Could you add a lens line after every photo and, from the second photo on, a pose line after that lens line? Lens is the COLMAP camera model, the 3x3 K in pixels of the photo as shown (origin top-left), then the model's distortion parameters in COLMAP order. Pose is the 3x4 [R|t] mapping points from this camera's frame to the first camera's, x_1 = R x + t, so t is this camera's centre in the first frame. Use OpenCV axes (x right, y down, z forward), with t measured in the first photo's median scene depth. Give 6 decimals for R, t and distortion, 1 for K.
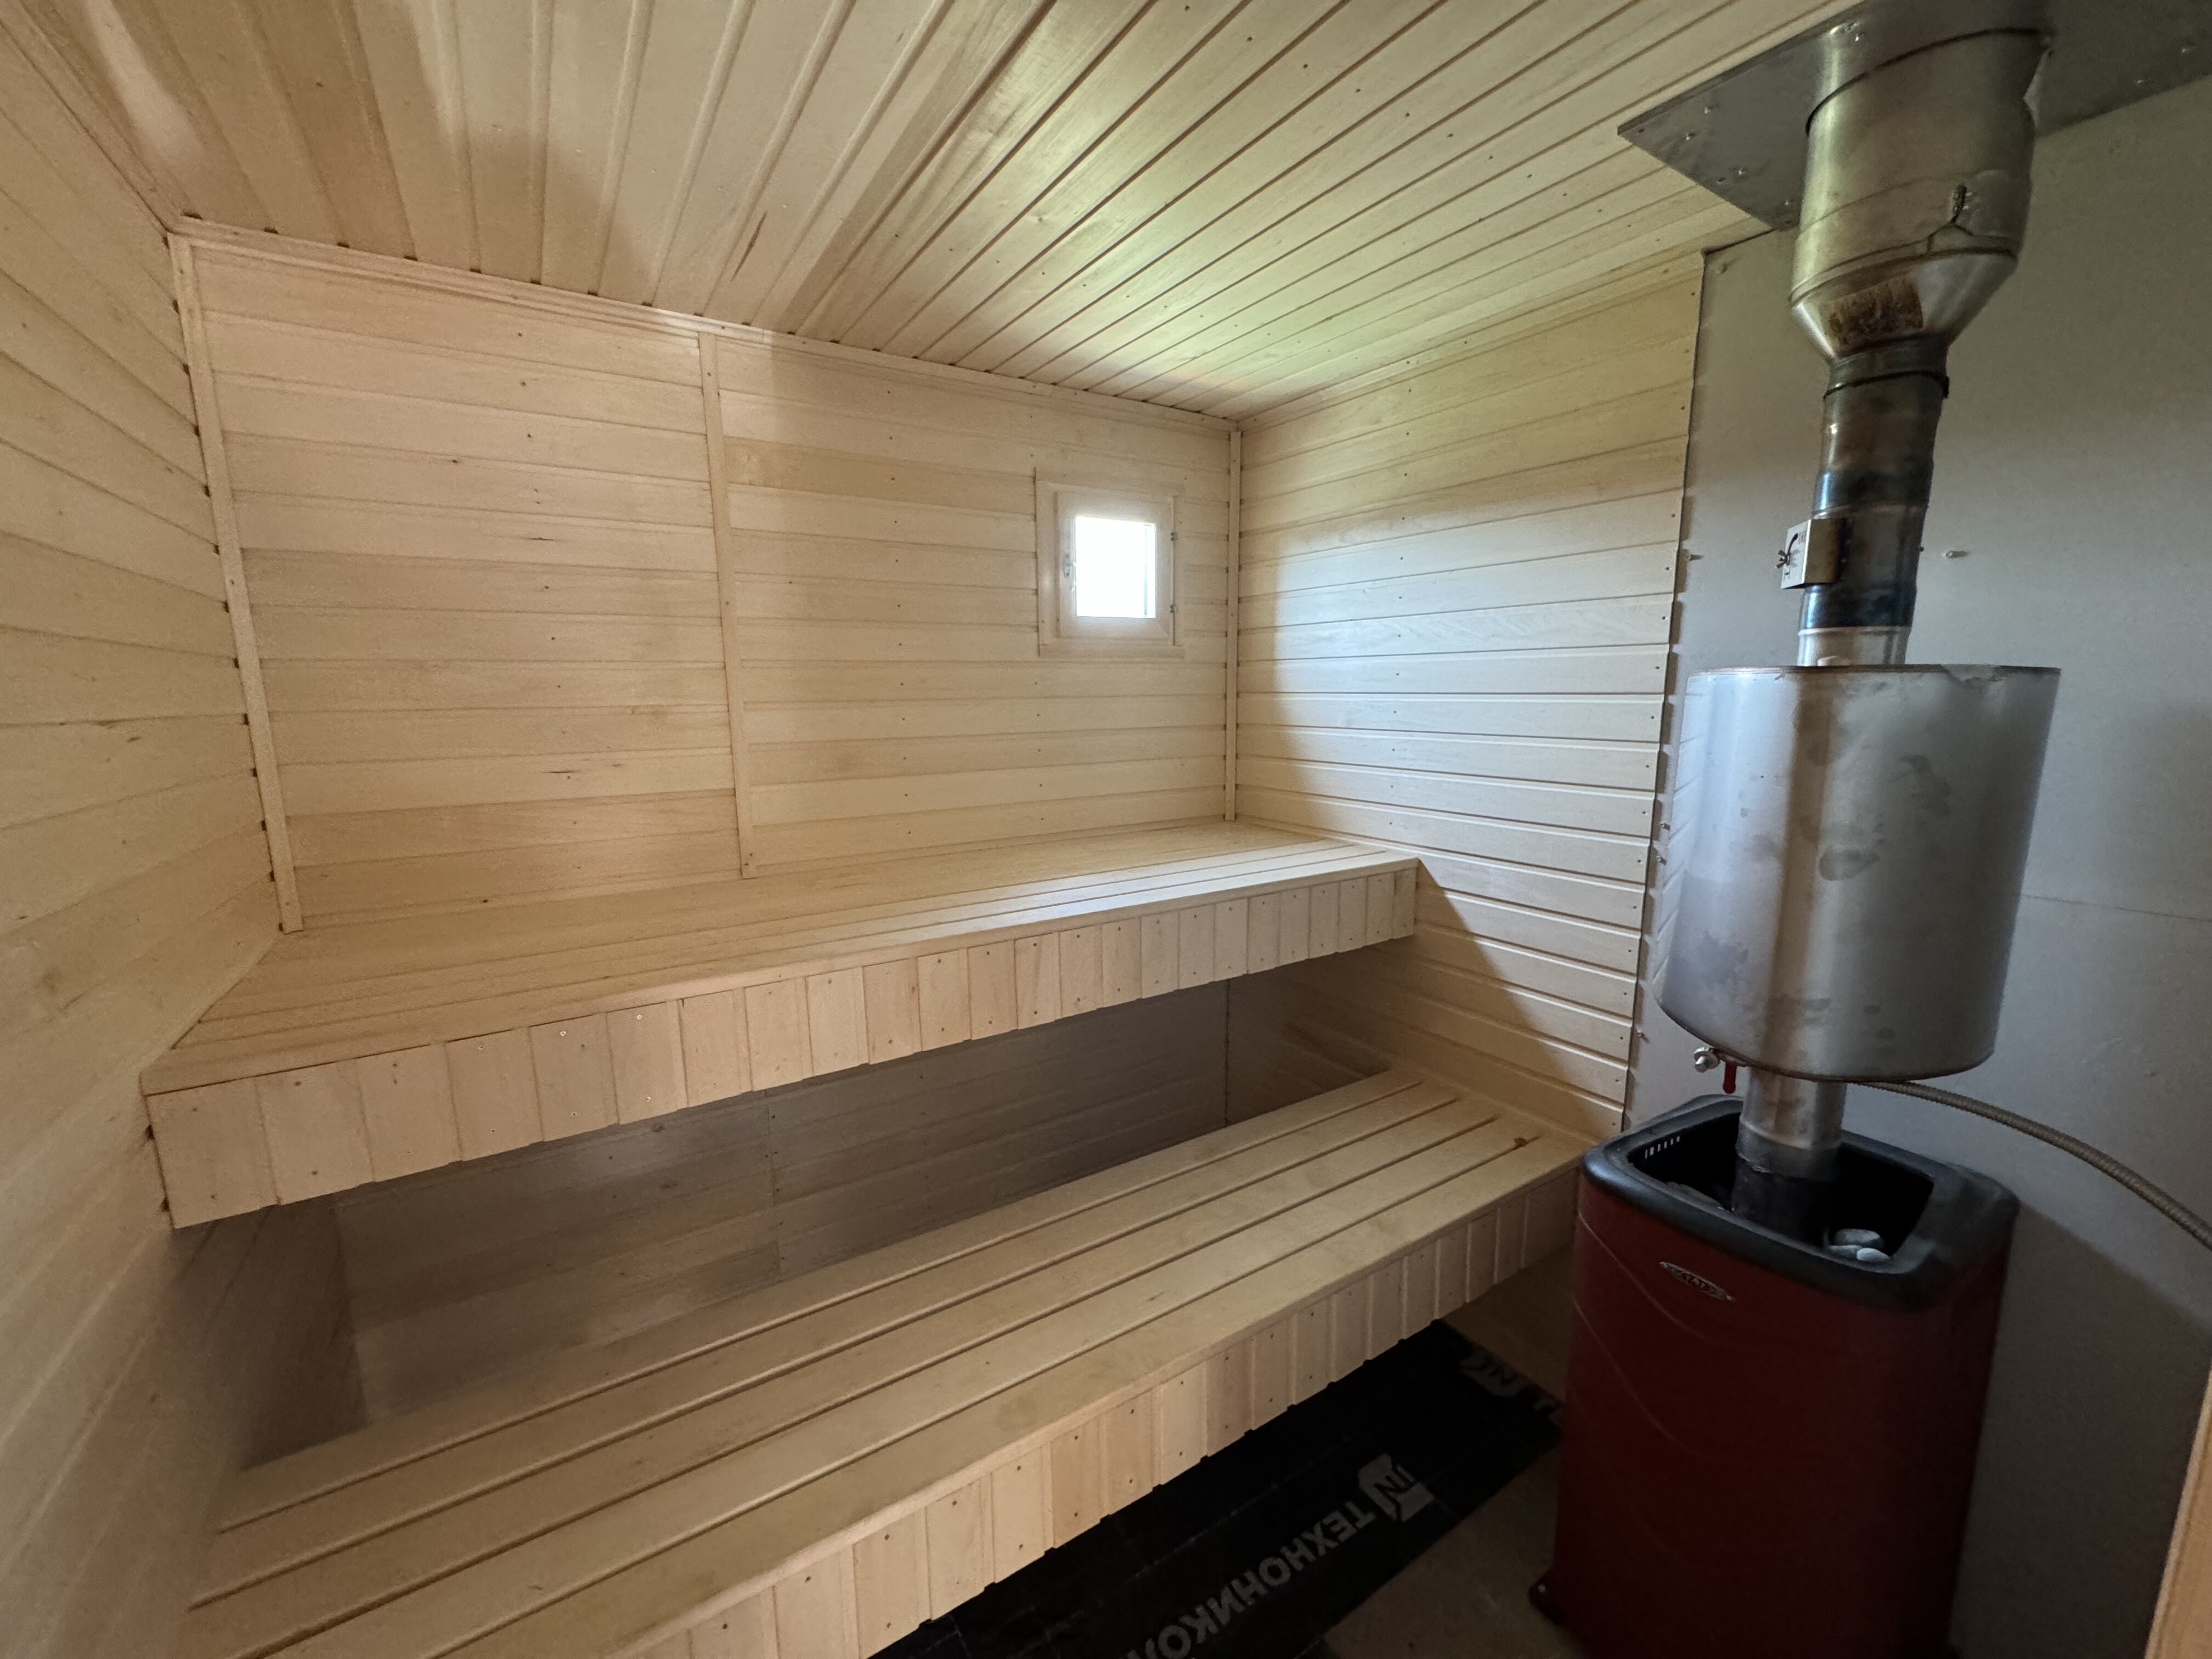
lens RADIAL K [[883.1, 0, 1106.0], [0, 883.1, 830.3], [0, 0, 1]] dist [-0.005122, 0.001001]
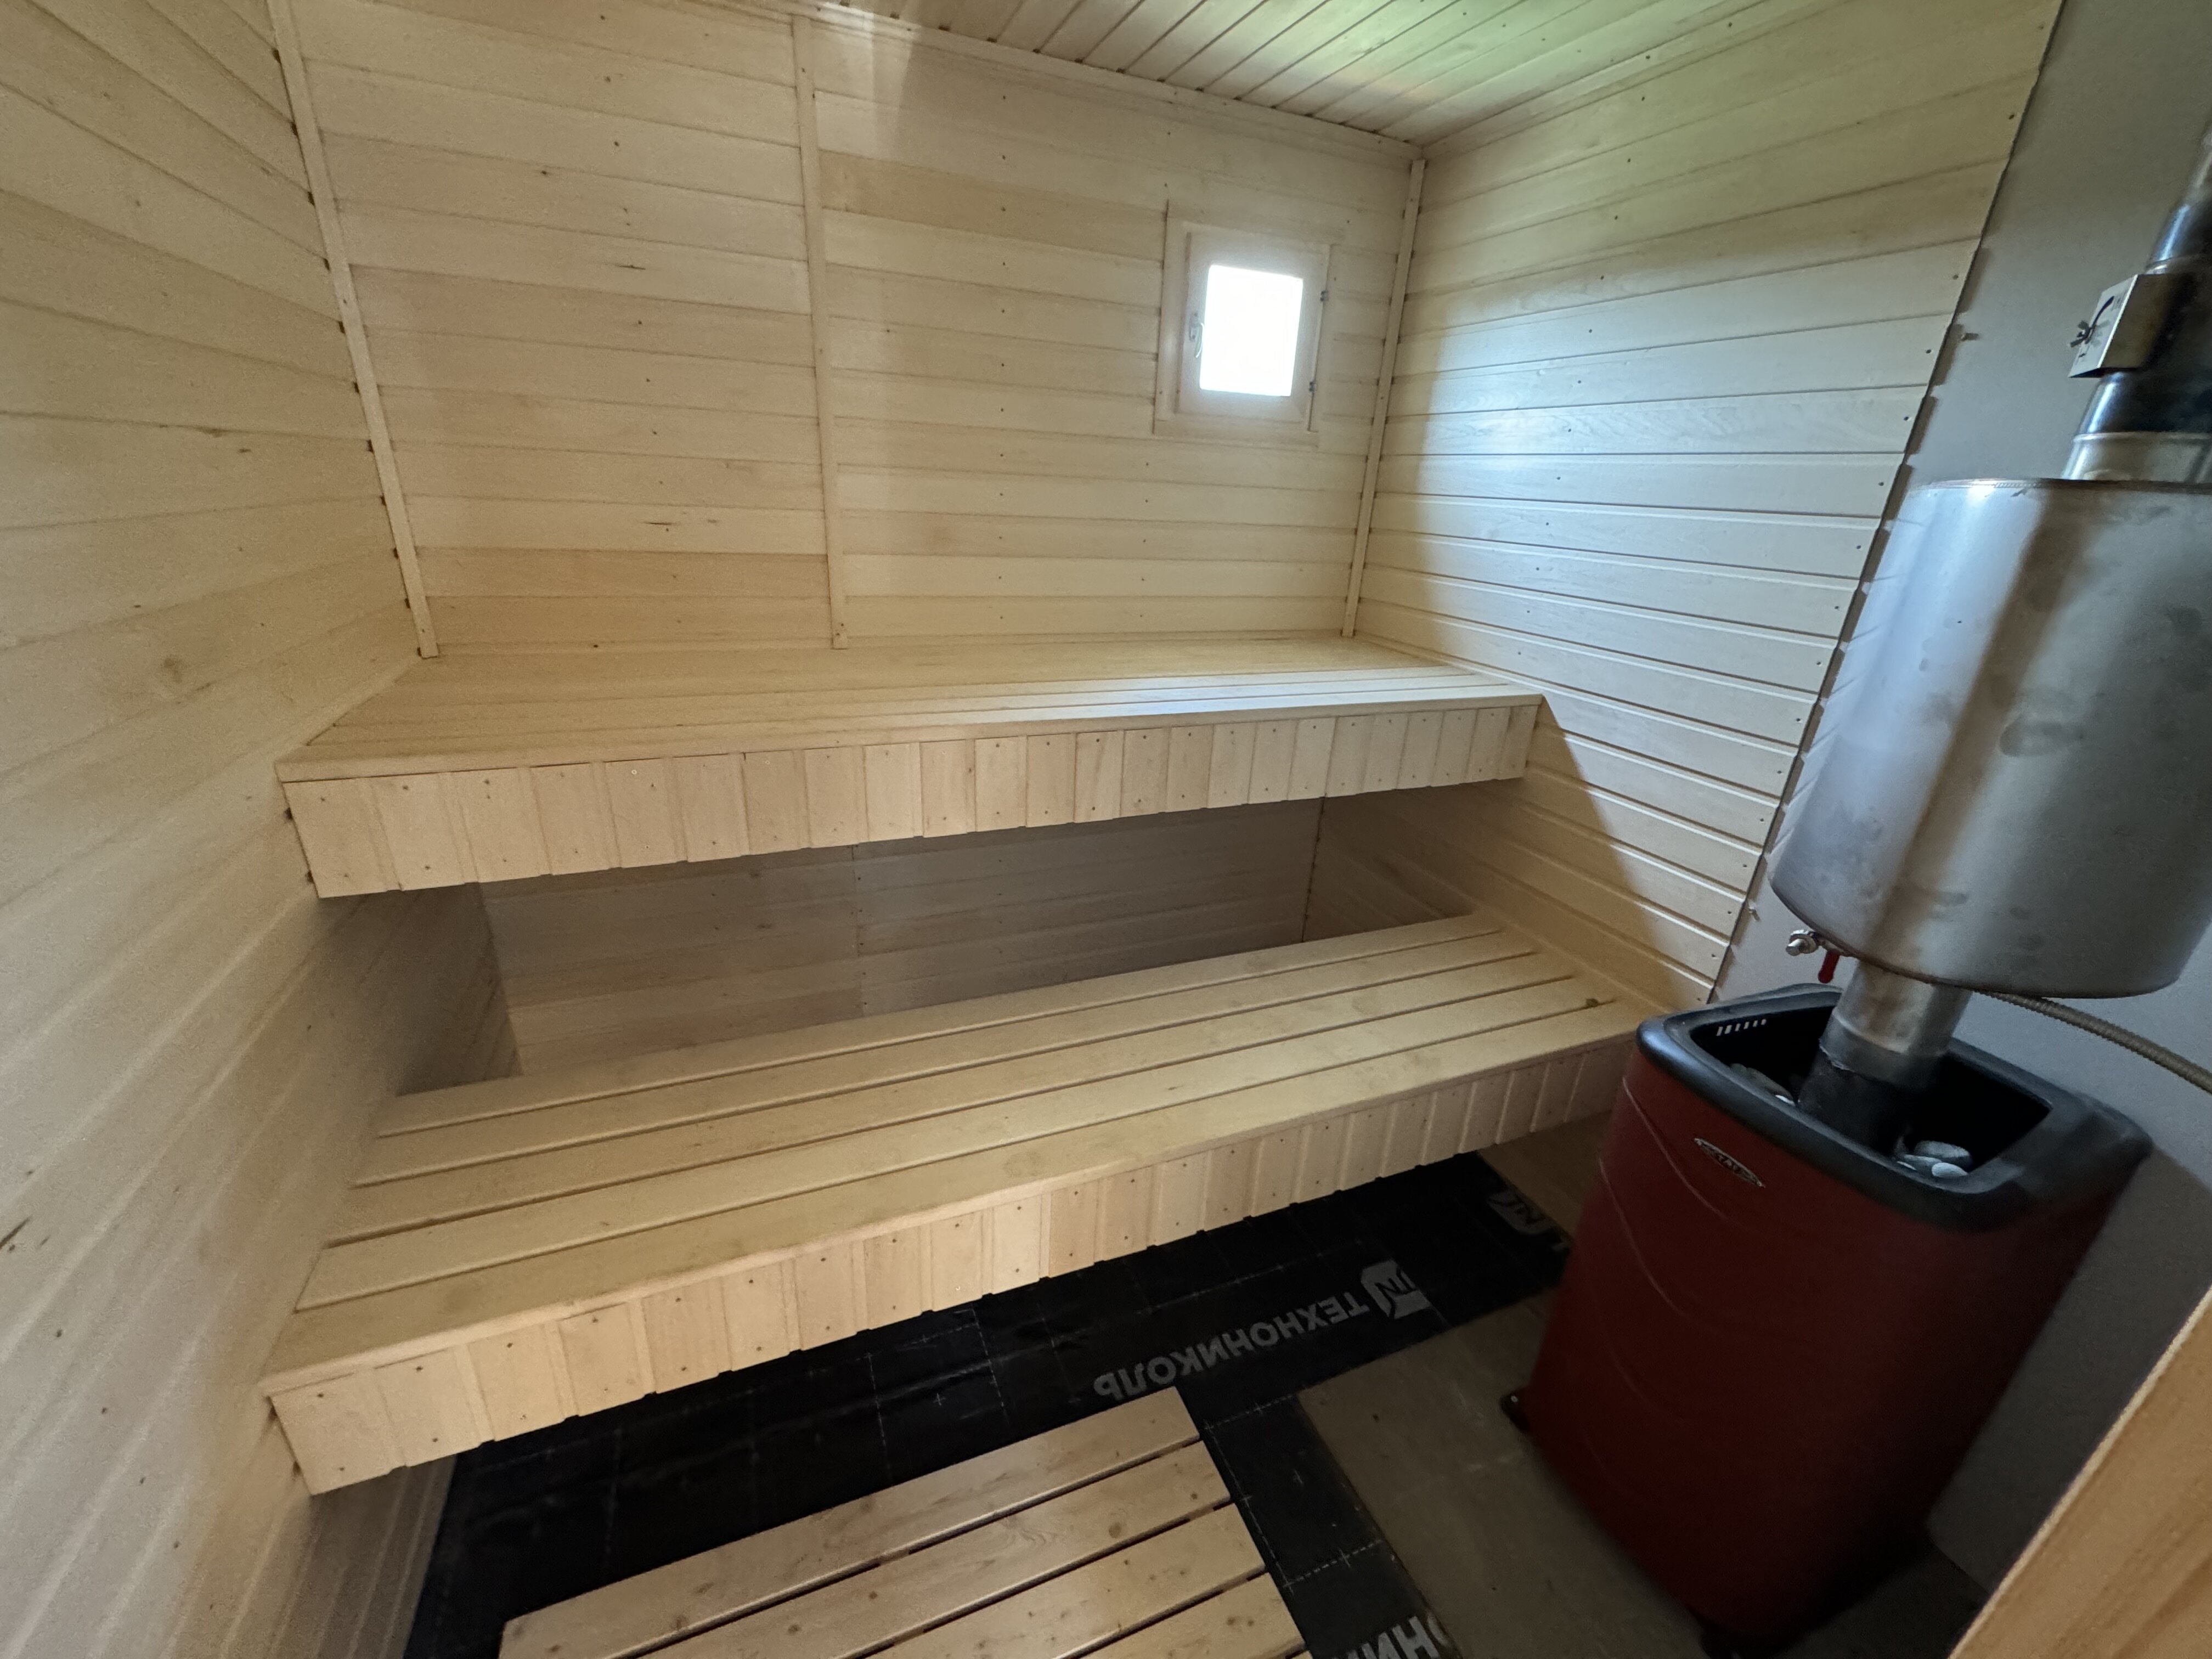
lens RADIAL K [[883.1, 0, 1106.4], [0, 883.1, 830.2], [0, 0, 1]] dist [-0.005122, 0.001001]
pose [[0.982889, 0.119620, -0.140072, 0.076875], [-0.087500, 0.972374, 0.216406, 0.013598], [0.162089, -0.200447, 0.966203, 0.036139]]
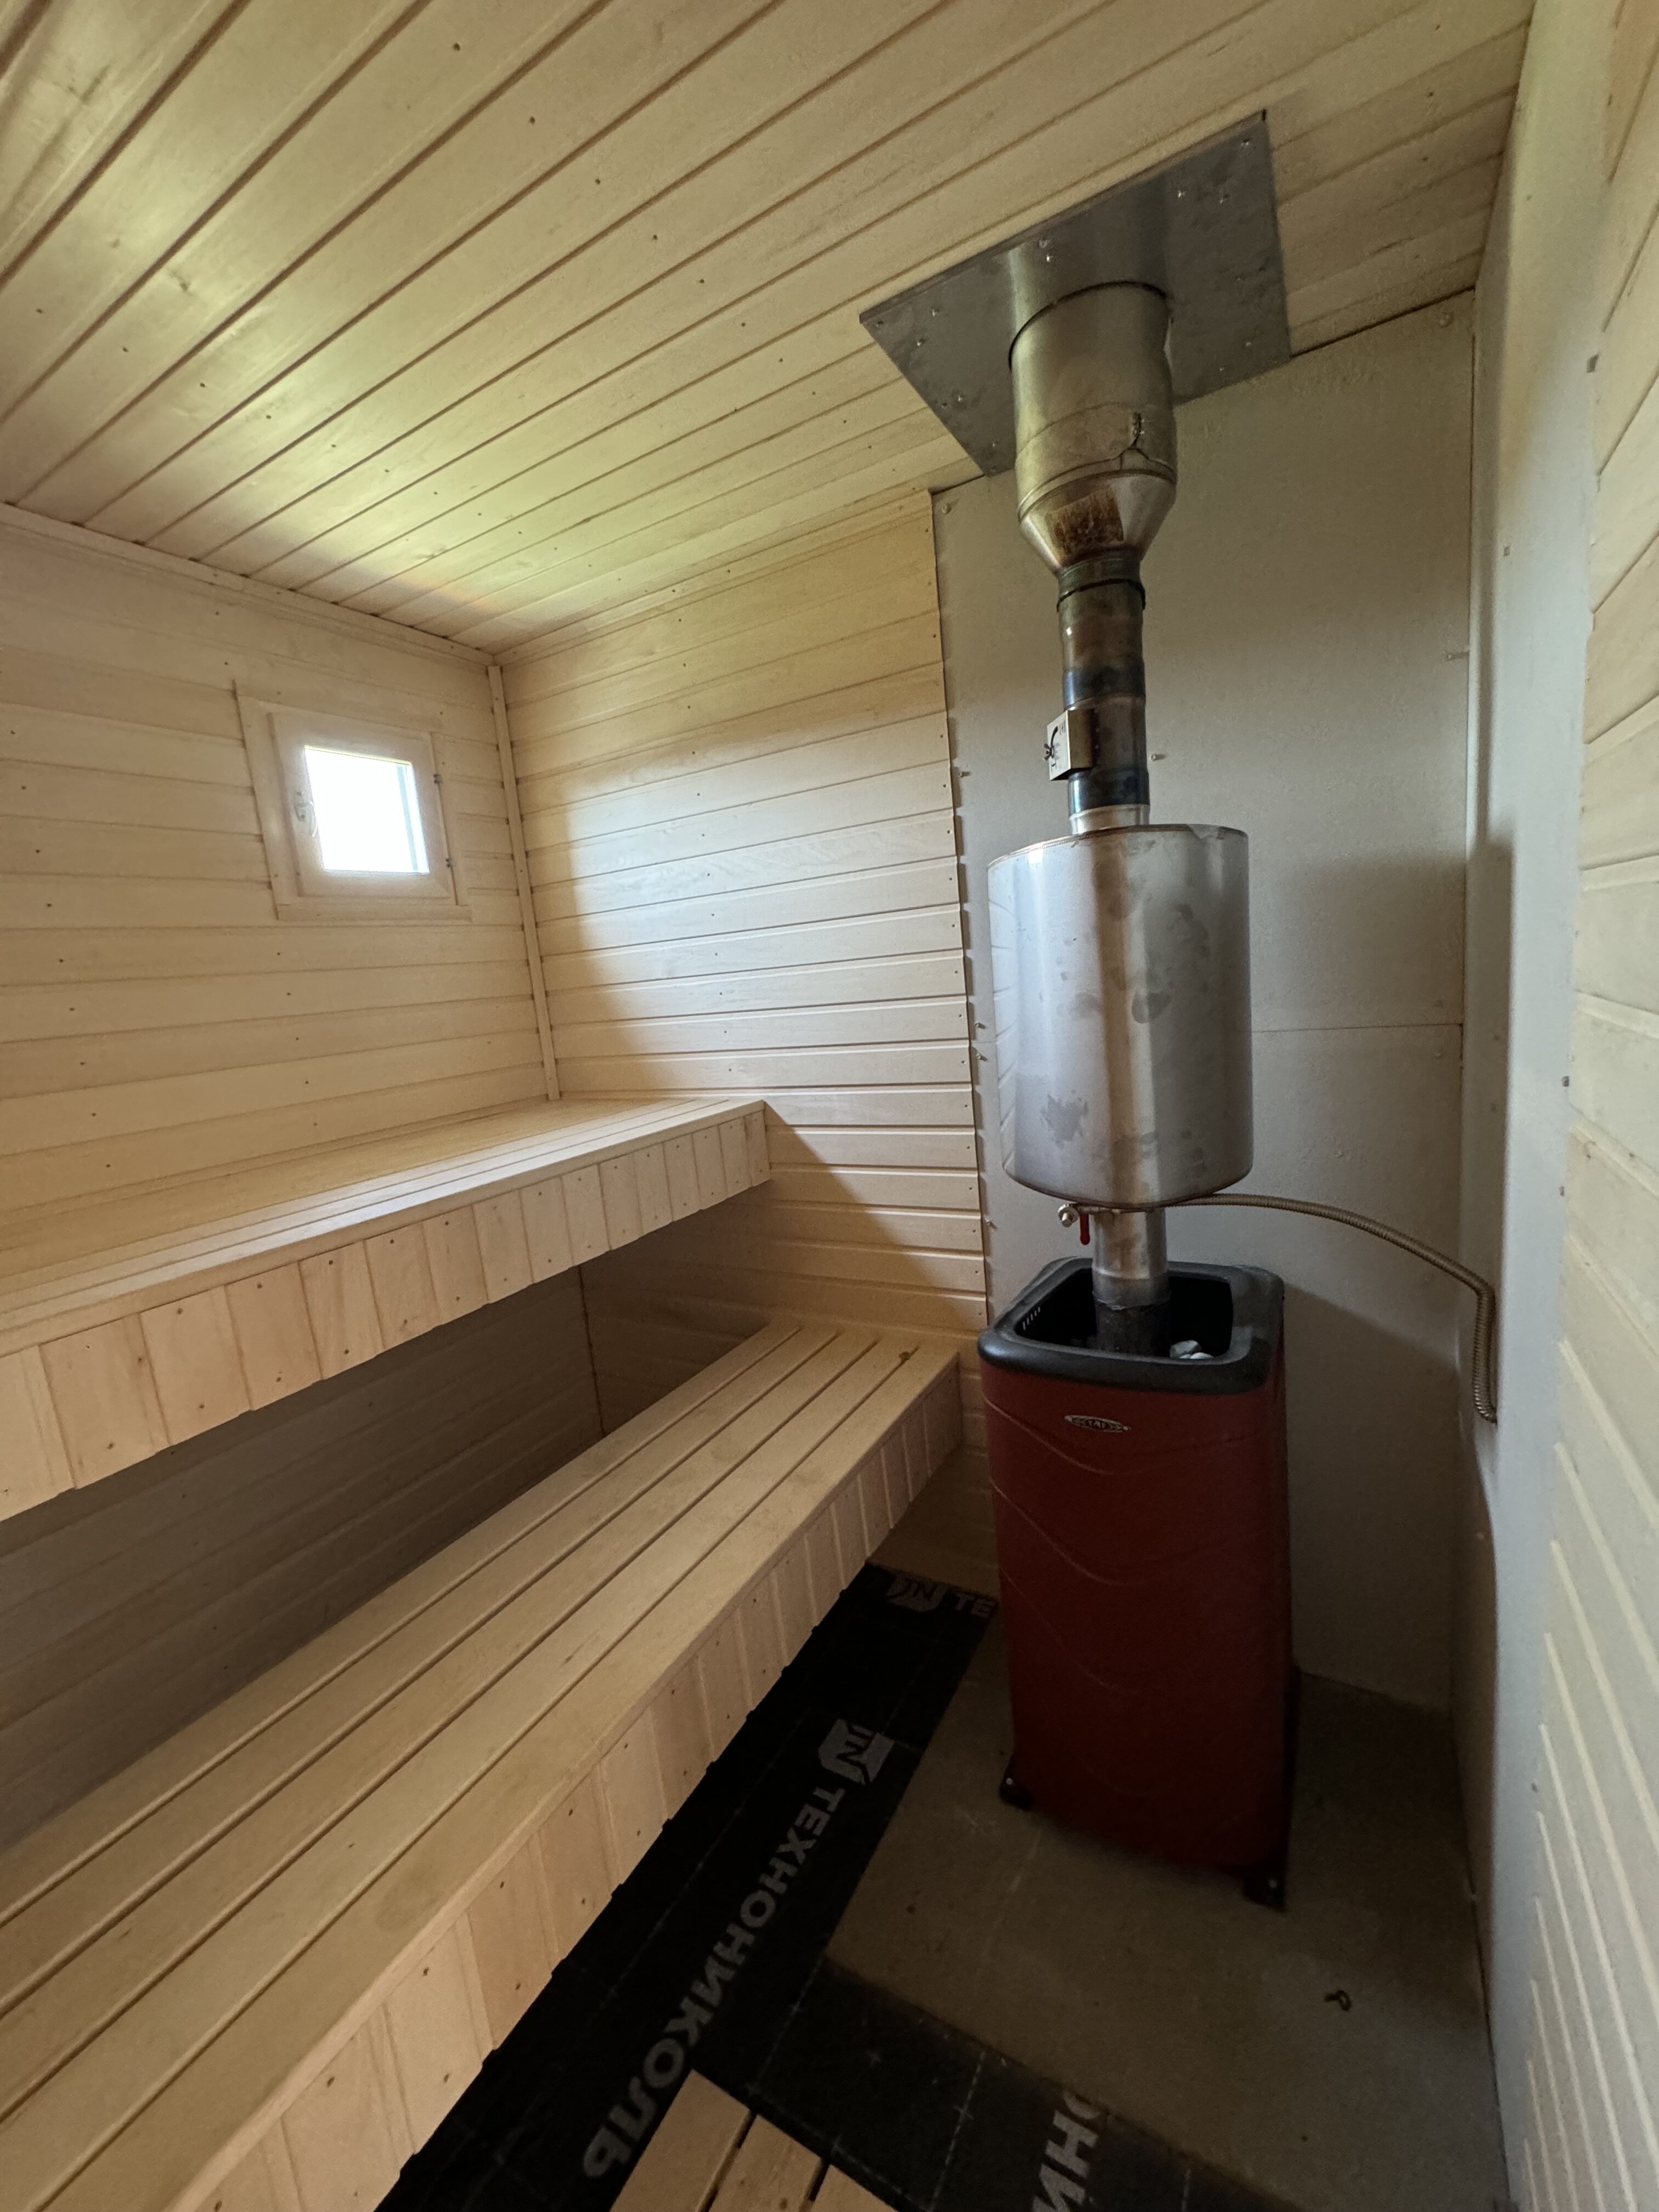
lens RADIAL K [[883.1, 0, 831.2], [0, 883.1, 1104.9], [0, 0, 1]] dist [-0.005122, 0.001001]
pose [[0.884039, -0.143658, 0.444788, -0.017793], [0.160091, 0.987102, 0.000627, 0.063952], [-0.439141, 0.070652, 0.895636, 0.127213]]
